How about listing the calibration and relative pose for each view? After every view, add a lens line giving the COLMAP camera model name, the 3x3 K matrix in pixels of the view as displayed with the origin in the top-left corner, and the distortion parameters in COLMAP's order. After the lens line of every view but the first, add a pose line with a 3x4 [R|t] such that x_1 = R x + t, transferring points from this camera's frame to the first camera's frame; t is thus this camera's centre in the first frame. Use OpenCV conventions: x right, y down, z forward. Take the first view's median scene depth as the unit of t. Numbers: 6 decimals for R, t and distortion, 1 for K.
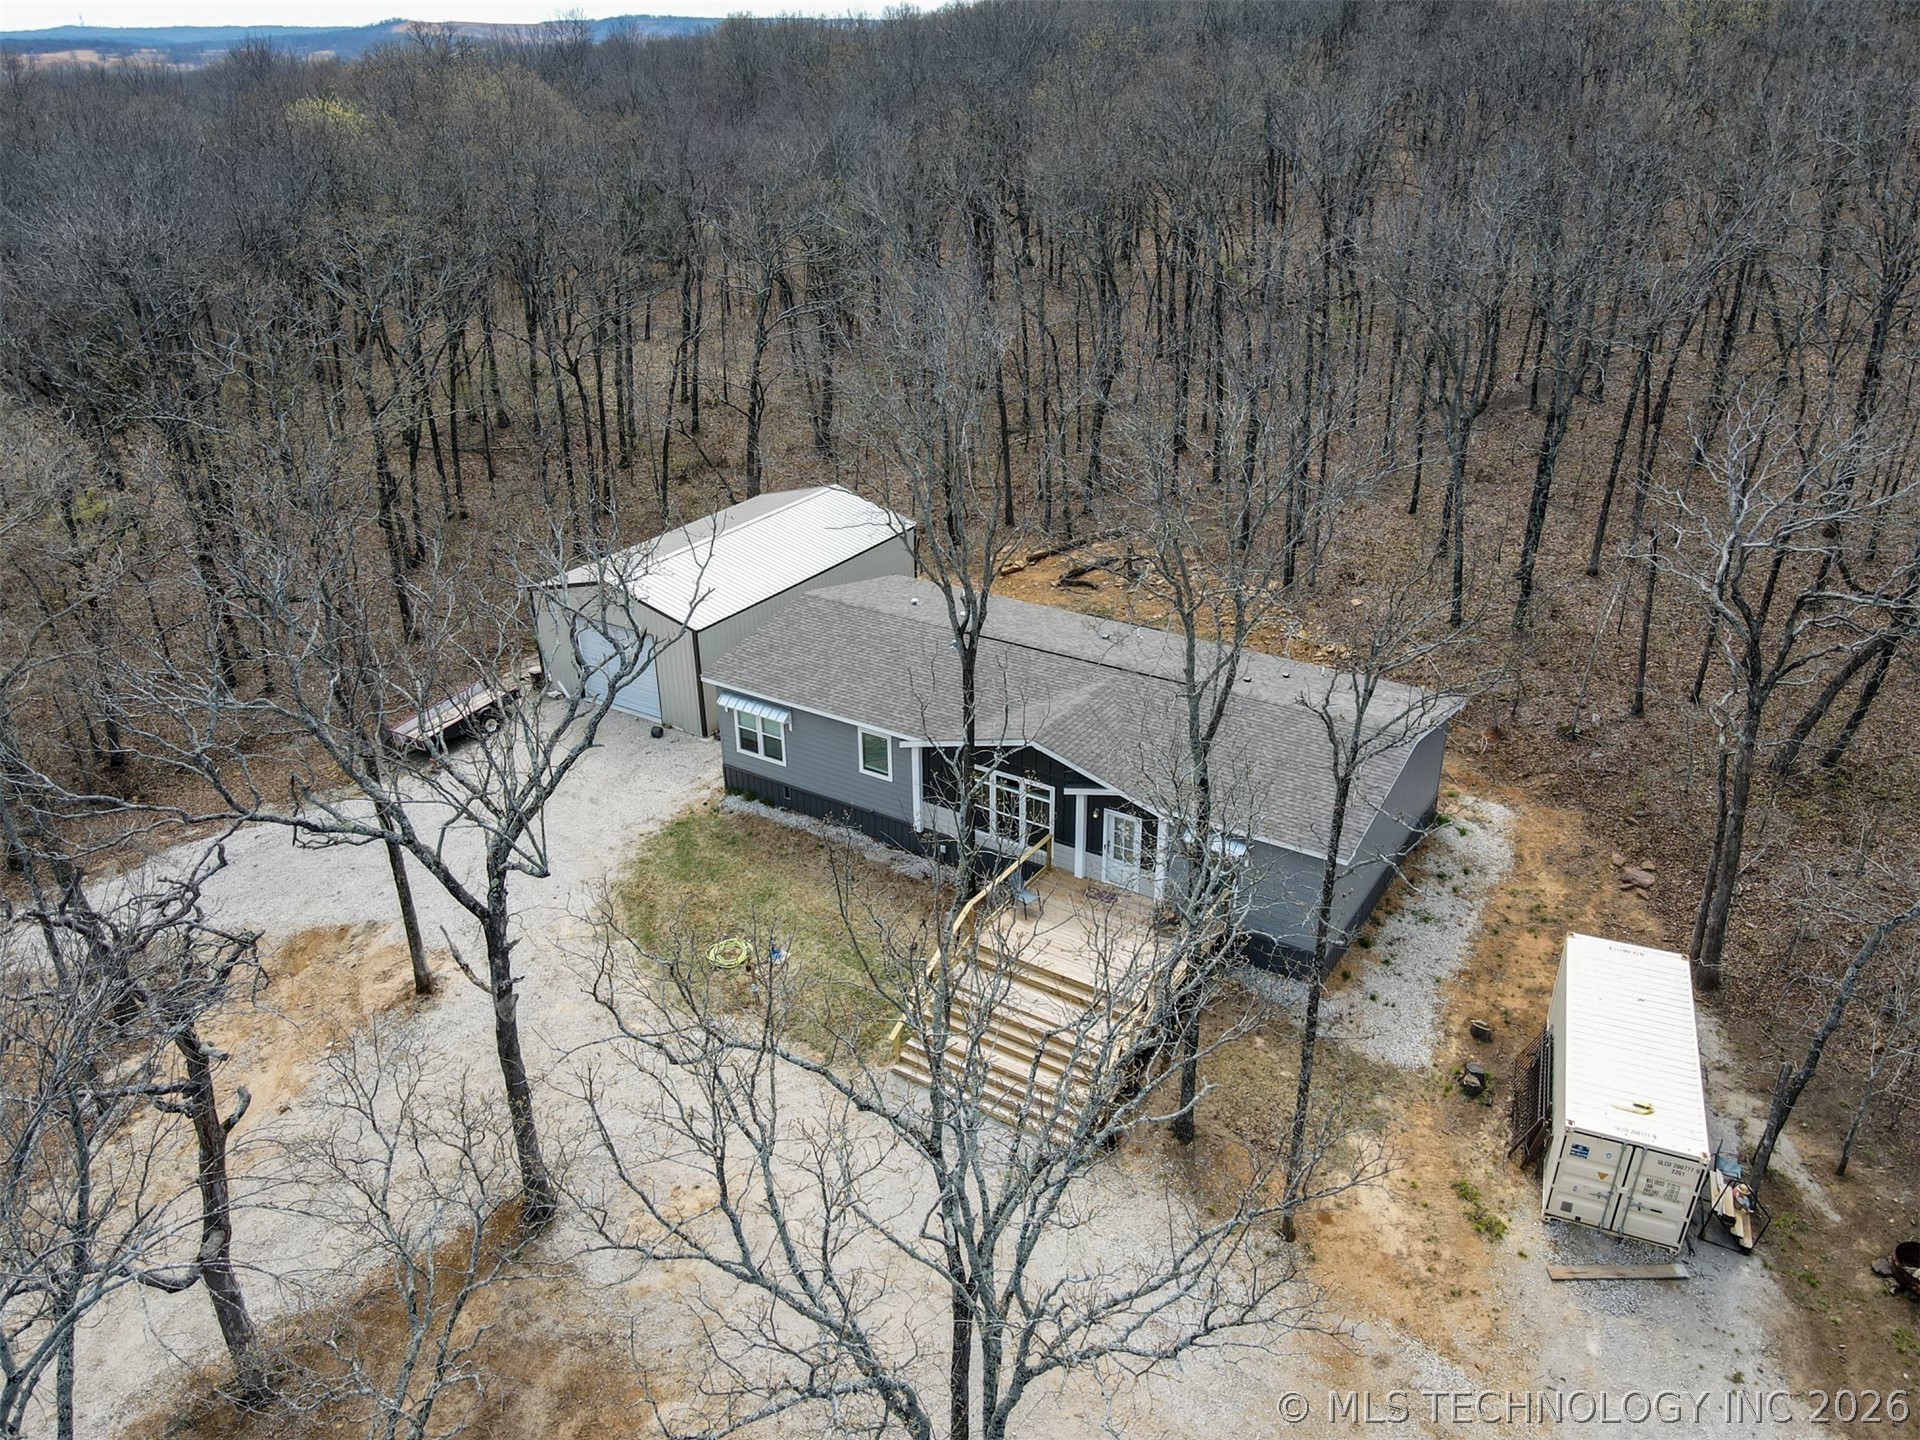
lens RADIAL K [[1392.7, 0, 954.9], [0, 1392.7, 723.0], [0, 0, 1]] dist [0.011090, 0.000645]
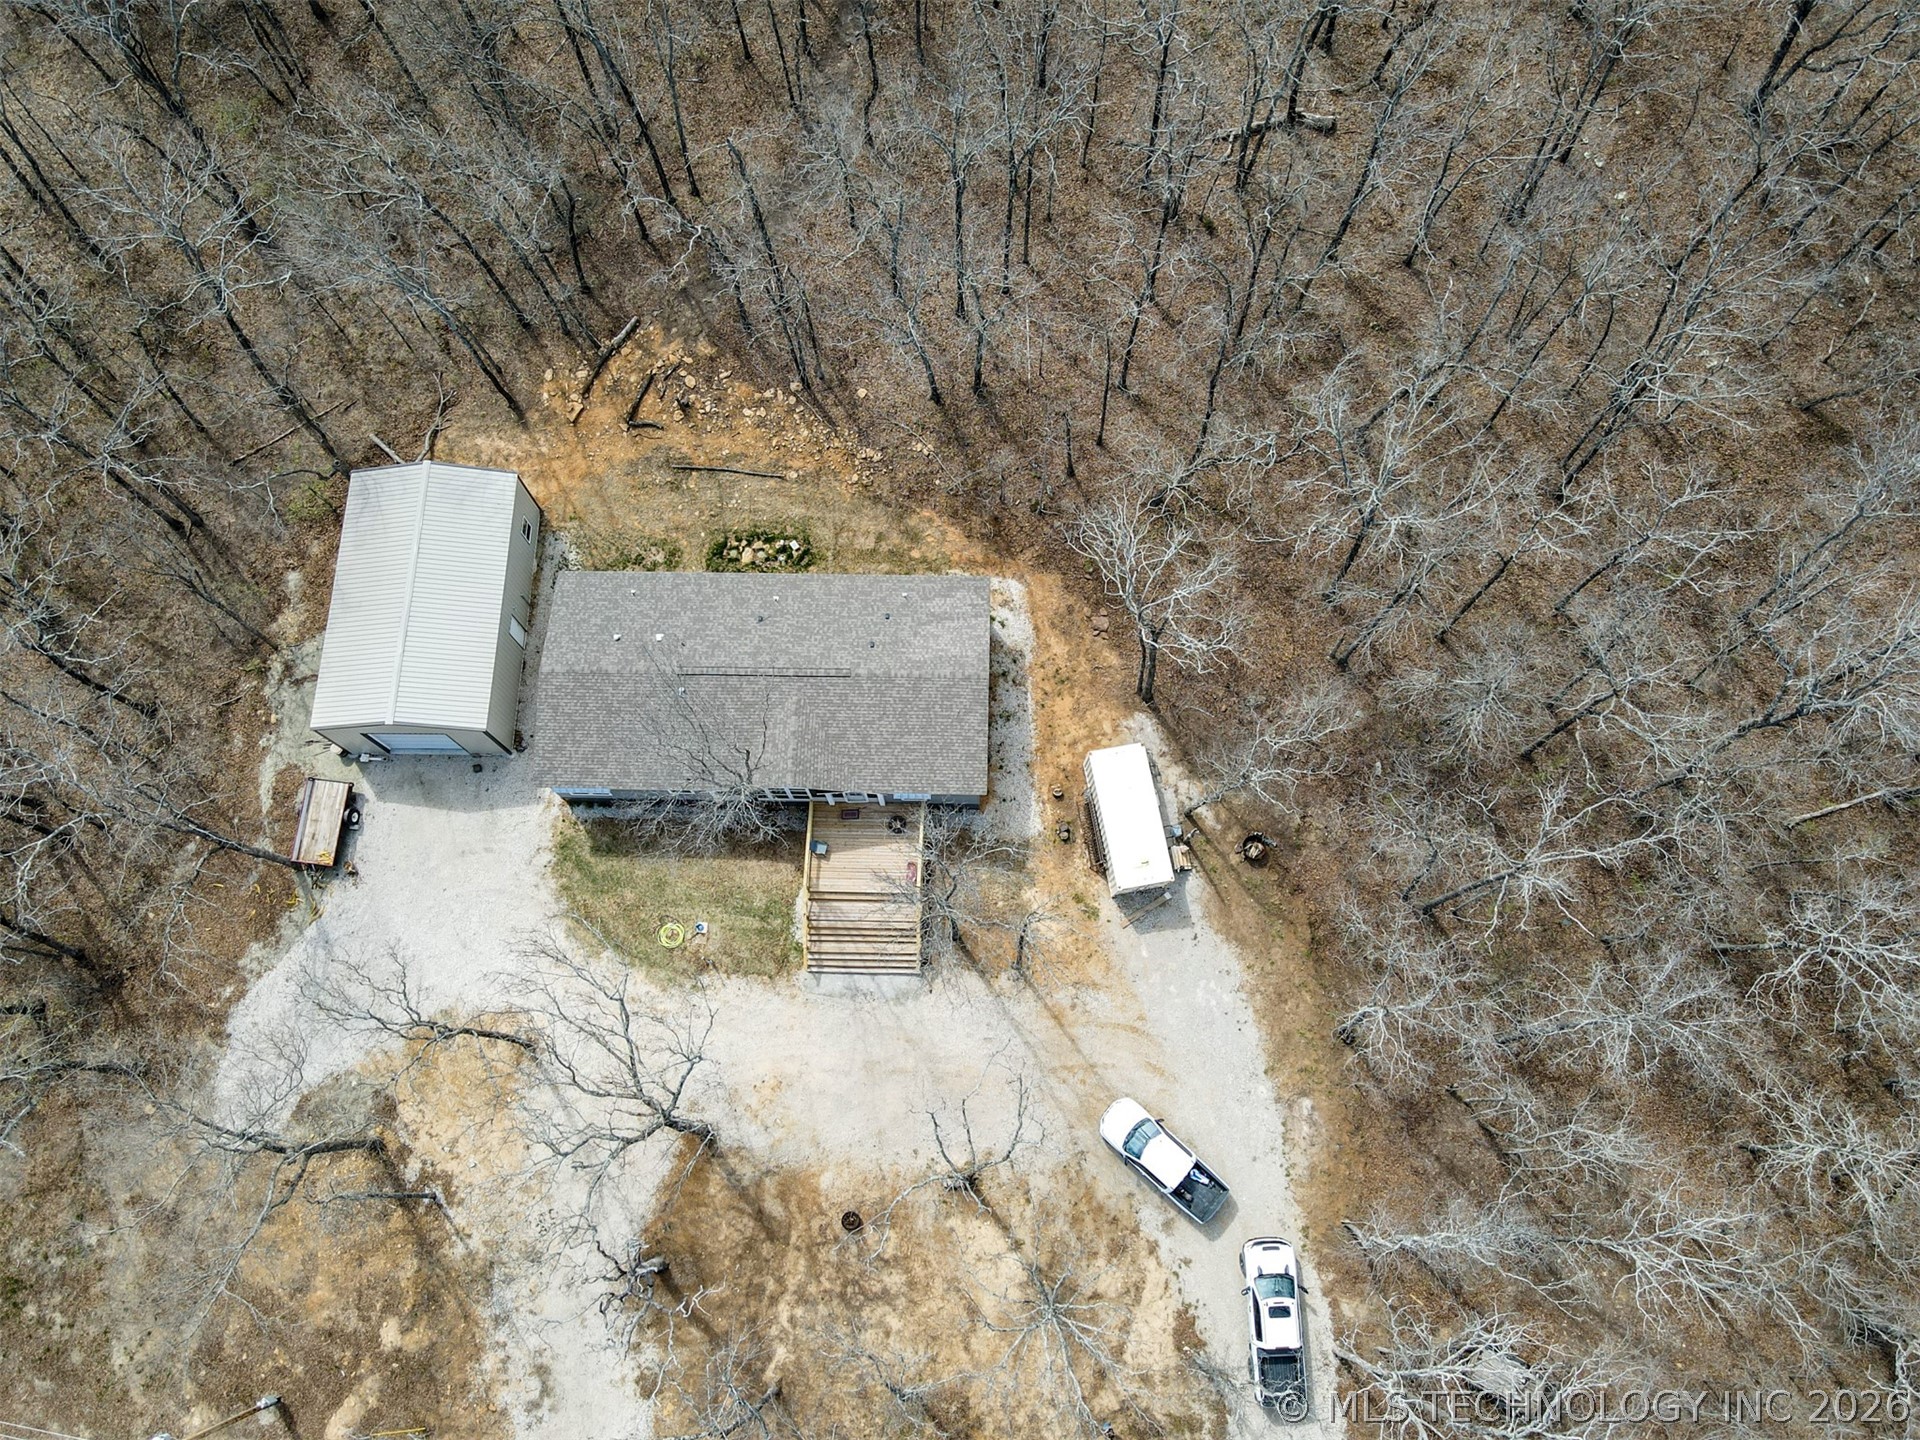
lens RADIAL K [[1392.7, 0, 954.9], [0, 1392.7, 723.0], [0, 0, 1]] dist [0.011090, 0.000645]
pose [[0.851659, -0.495616, 0.170416, -0.027470], [0.229162, 0.644584, 0.729381, -1.208356], [-0.471340, -0.582131, 0.662542, -0.155857]]
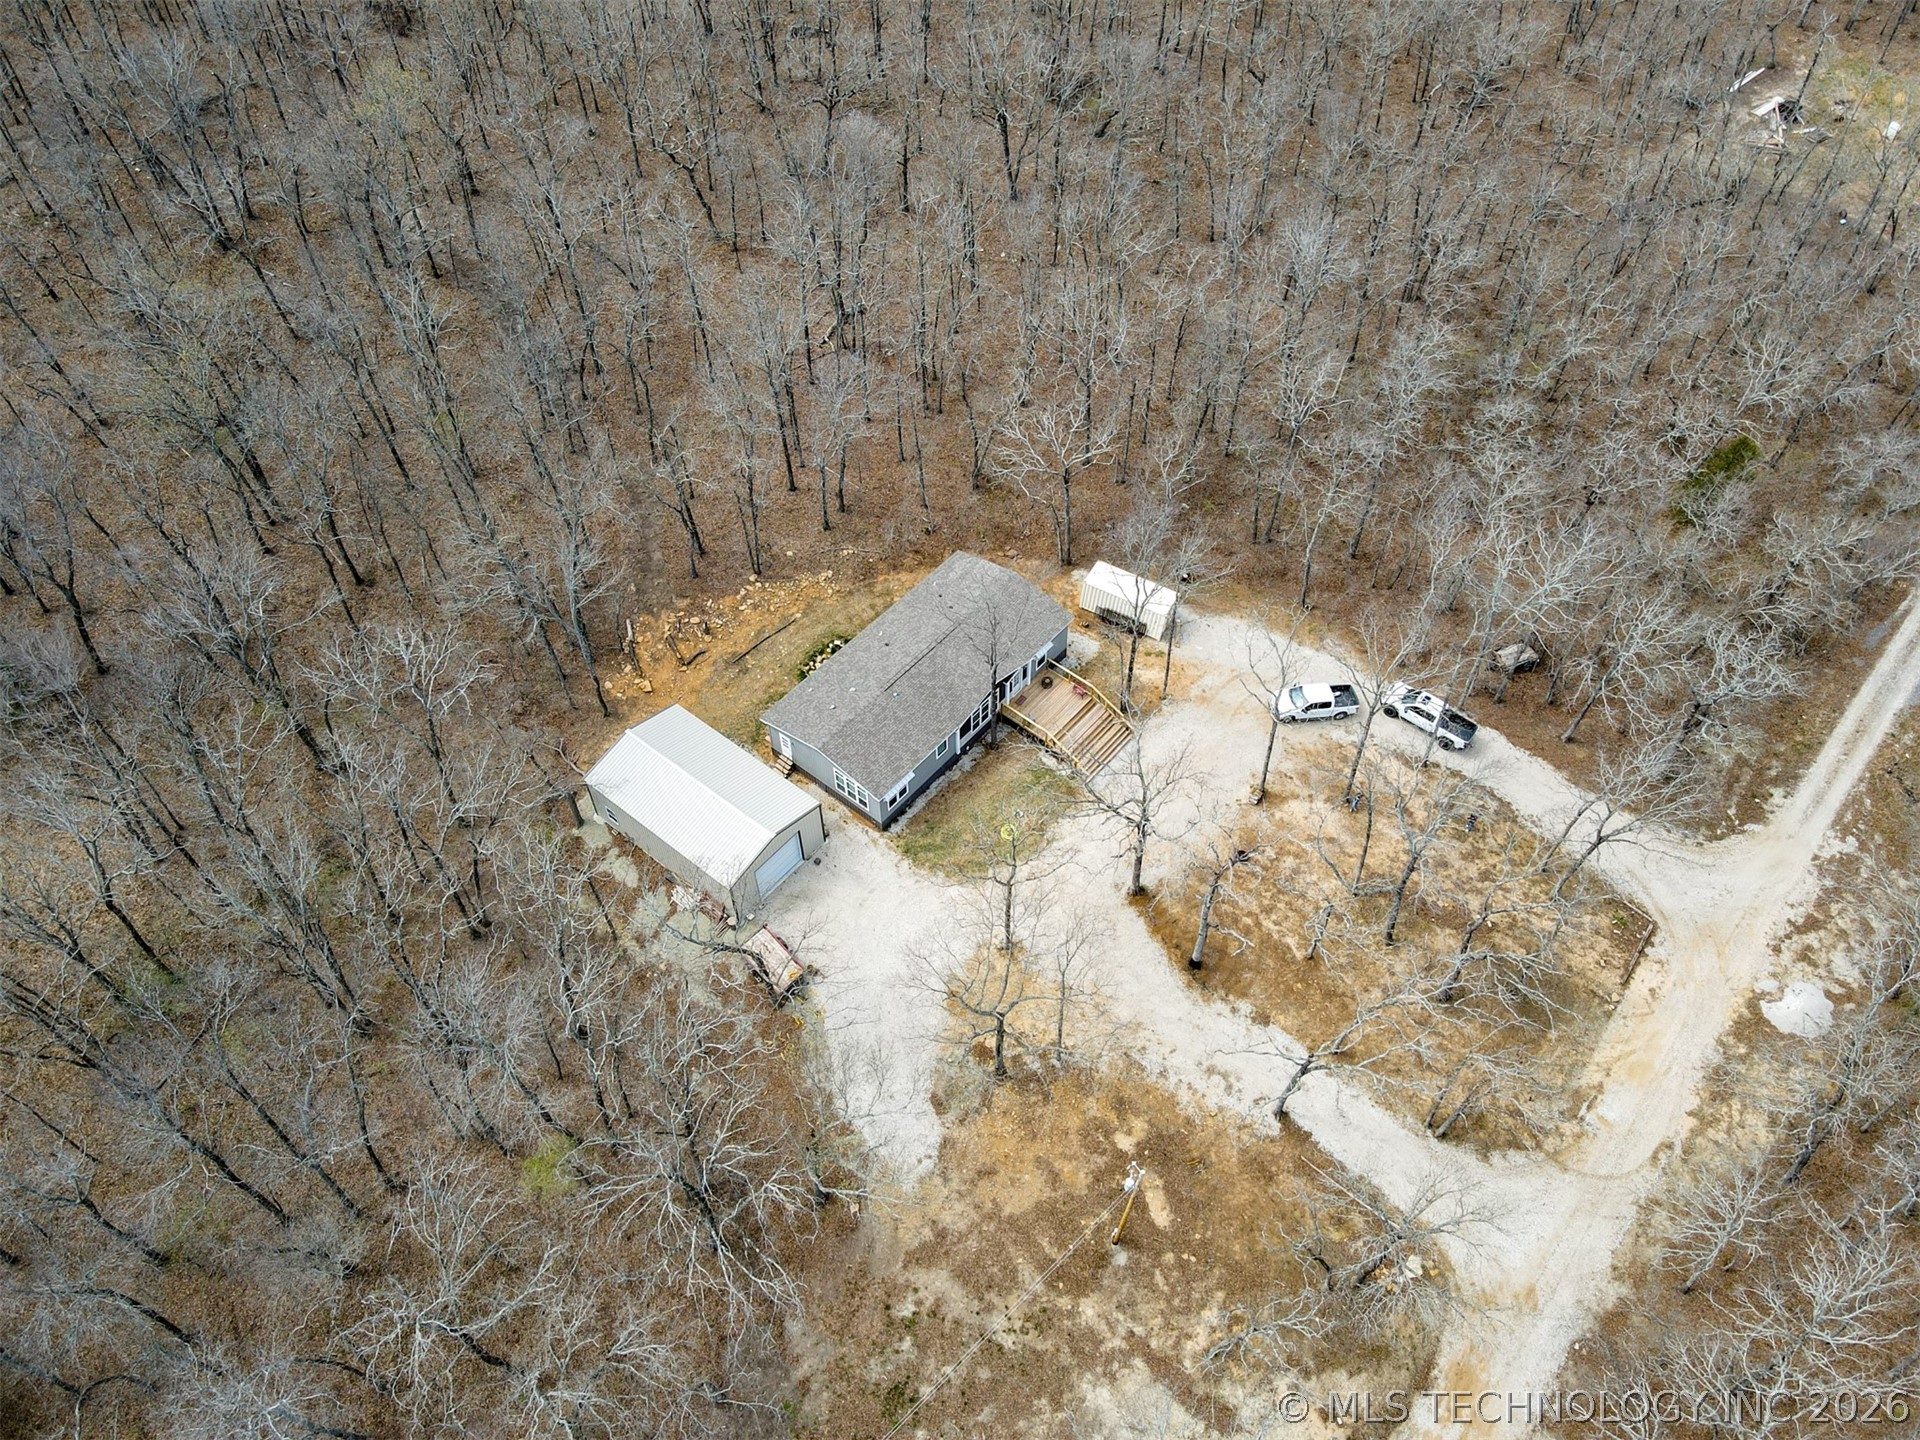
lens RADIAL K [[1392.7, 0, 954.9], [0, 1392.7, 723.0], [0, 0, 1]] dist [0.011090, 0.000645]
pose [[0.121224, -0.749024, 0.651358, -1.635072], [0.447176, 0.627047, 0.637844, -1.564925], [-0.886193, 0.213950, 0.410958, 0.057987]]
